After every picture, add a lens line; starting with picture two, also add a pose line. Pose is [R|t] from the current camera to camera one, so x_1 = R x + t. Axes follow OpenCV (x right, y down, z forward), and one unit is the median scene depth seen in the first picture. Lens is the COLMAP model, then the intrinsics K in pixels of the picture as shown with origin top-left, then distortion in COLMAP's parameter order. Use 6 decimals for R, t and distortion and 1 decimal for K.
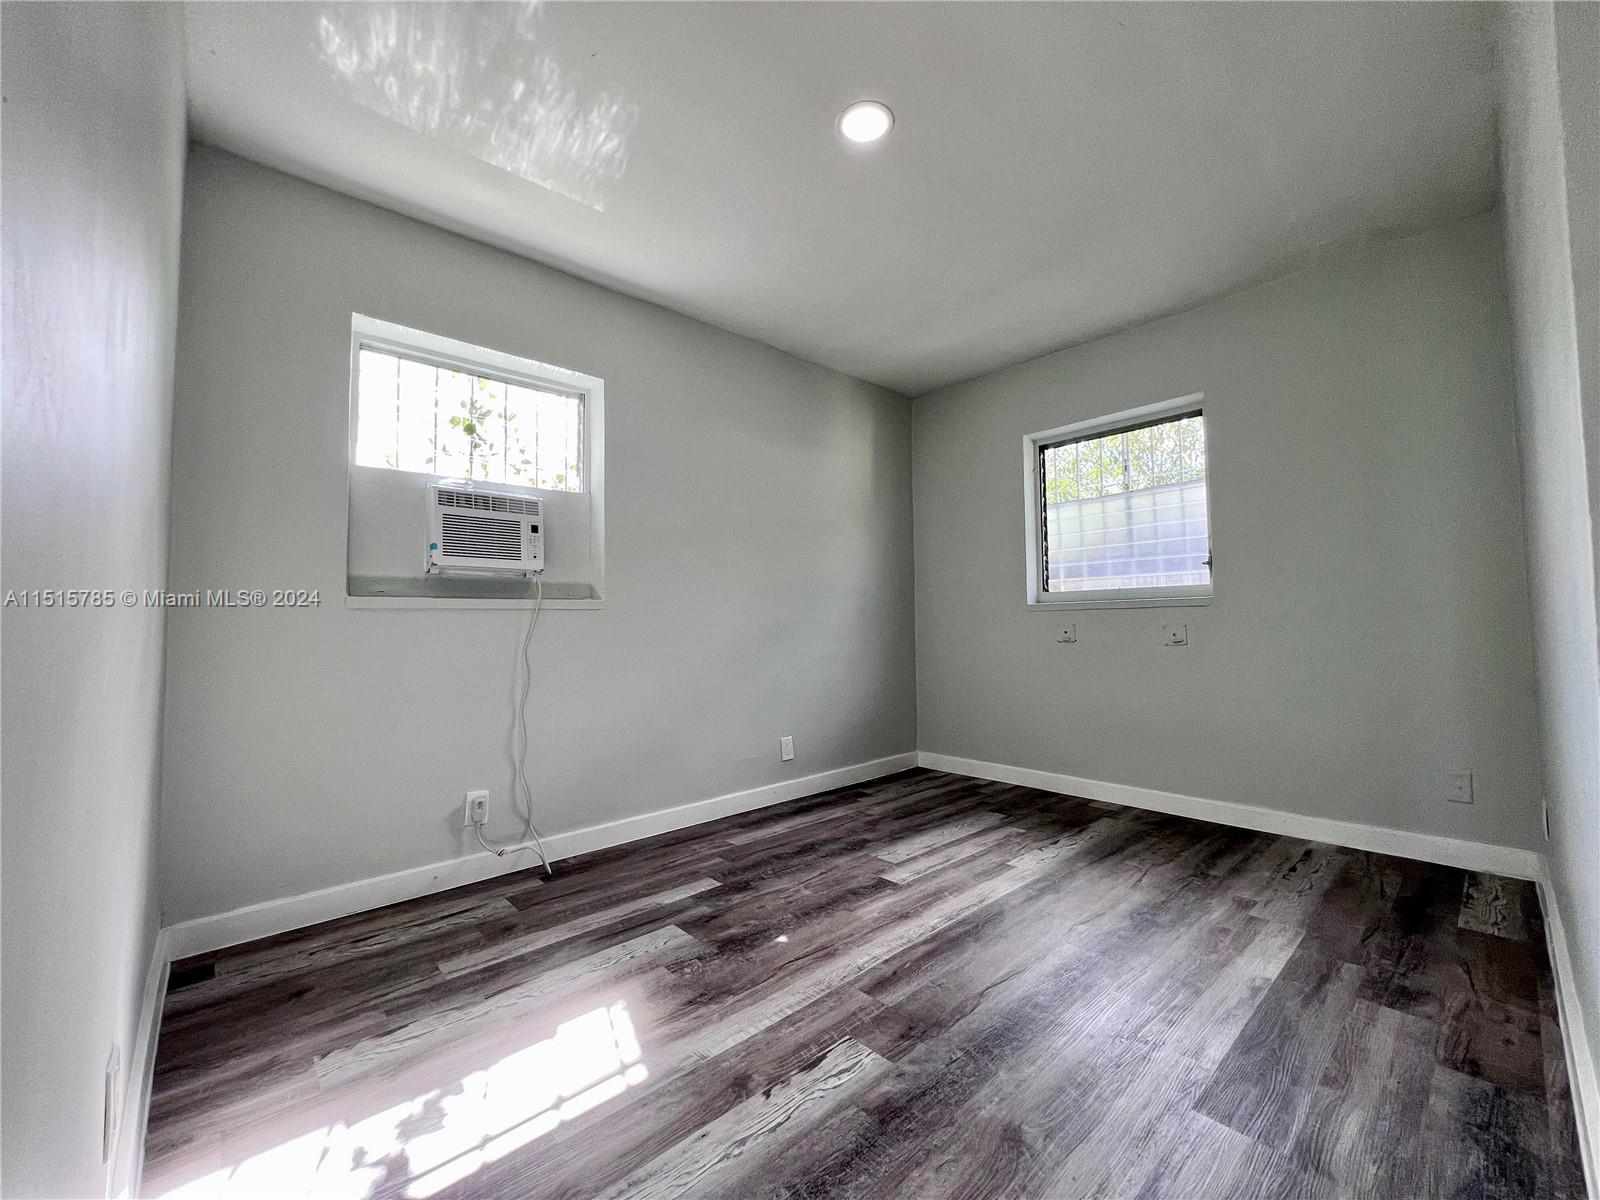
lens RADIAL K [[639.9, 0, 792.7], [0, 639.9, 610.7], [0, 0, 1]] dist [-0.001737, 0.000658]
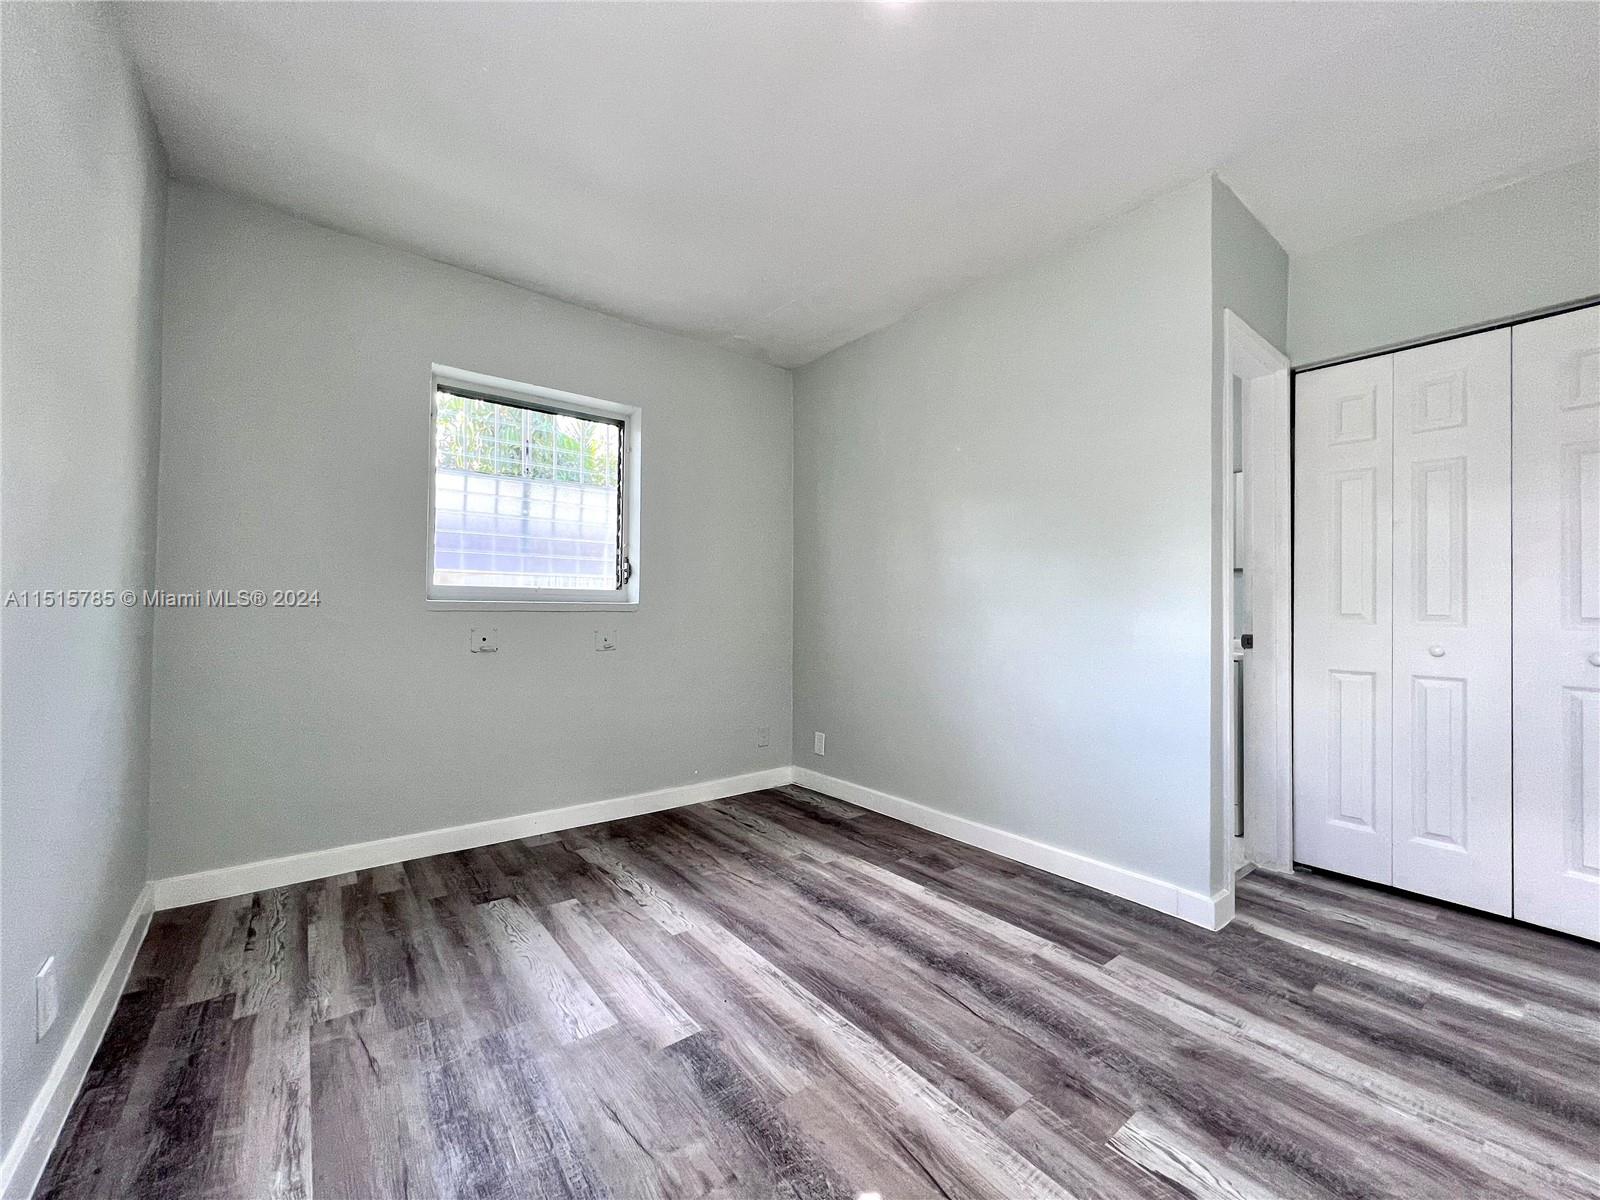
lens RADIAL K [[639.9, 0, 799.8], [0, 639.9, 599.3], [0, 0, 1]] dist [-0.001737, 0.000658]
pose [[0.067993, 0.031215, 0.997197, -0.591846], [-0.037321, 0.998890, -0.028723, -0.012042], [-0.996988, -0.035263, 0.069082, 1.005969]]
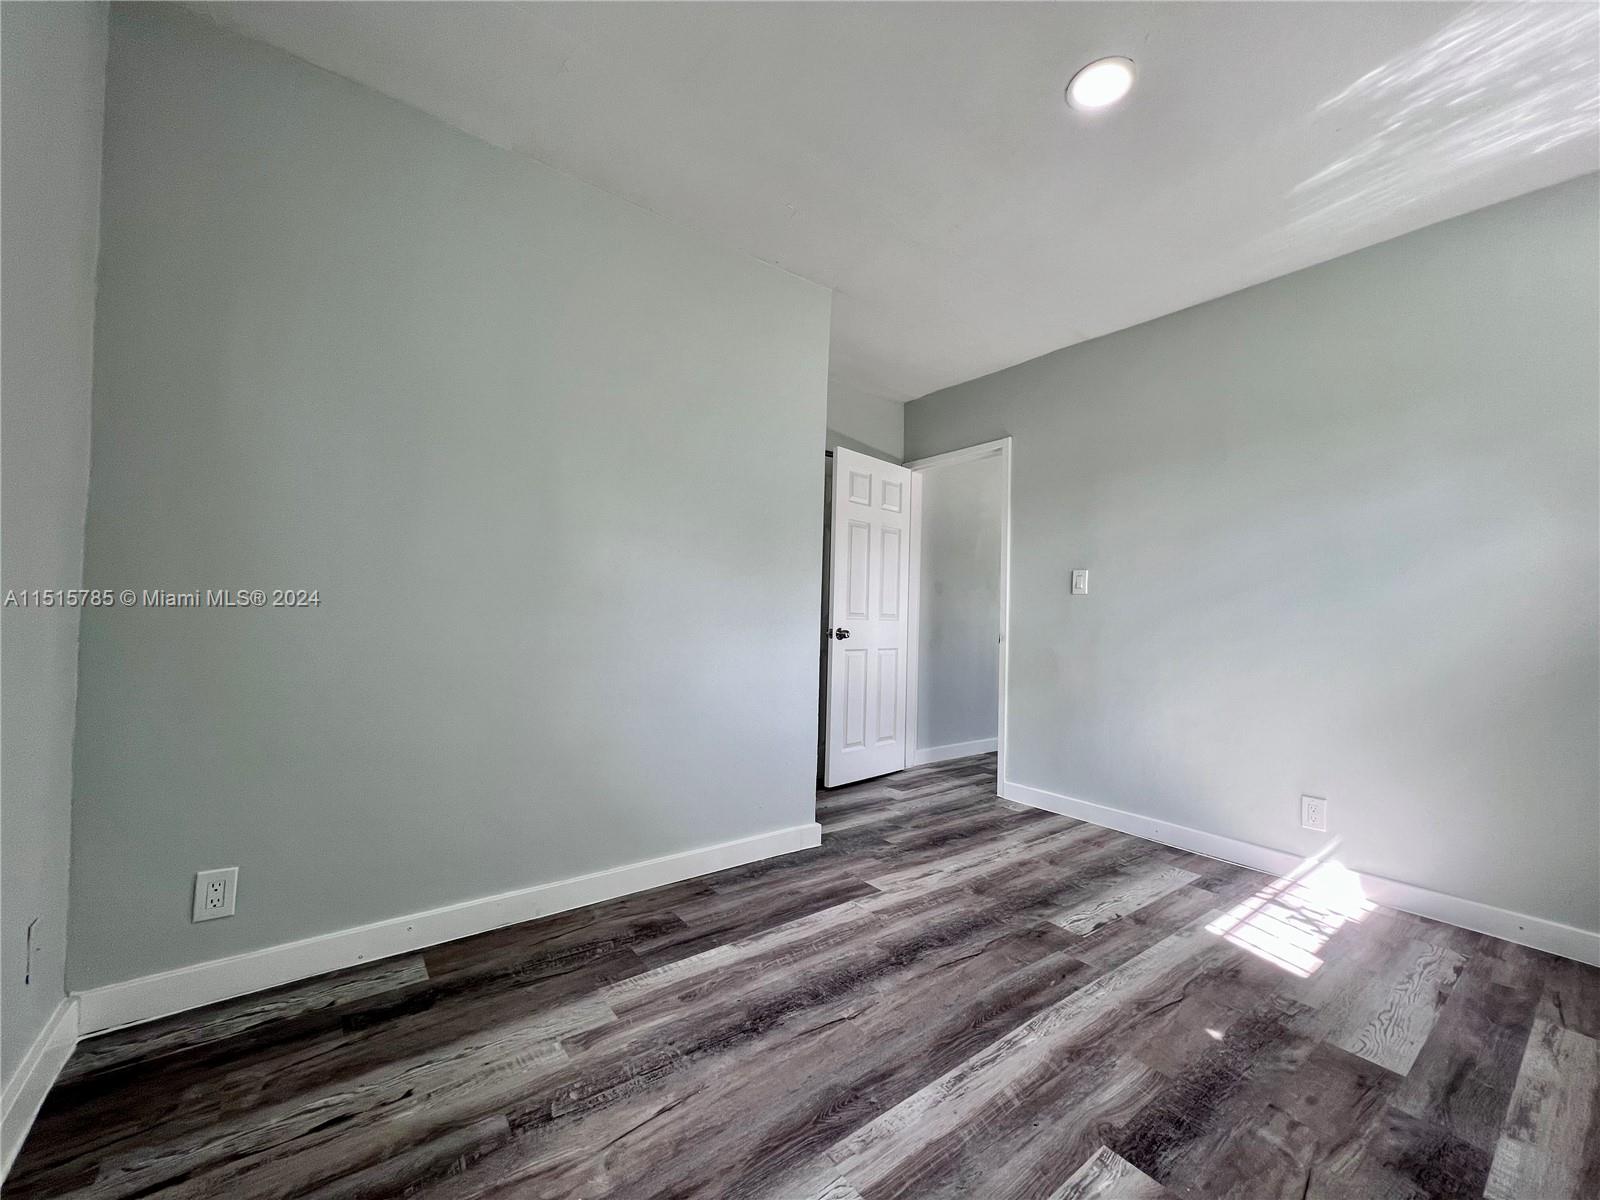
lens RADIAL K [[639.9, 0, 794.9], [0, 639.9, 598.5], [0, 0, 1]] dist [-0.001737, 0.000658]
pose [[-0.996376, -0.009788, 0.084488, 0.447847], [-0.014484, 0.998373, -0.055155, 0.004675], [-0.083811, -0.056179, -0.994897, 1.832517]]
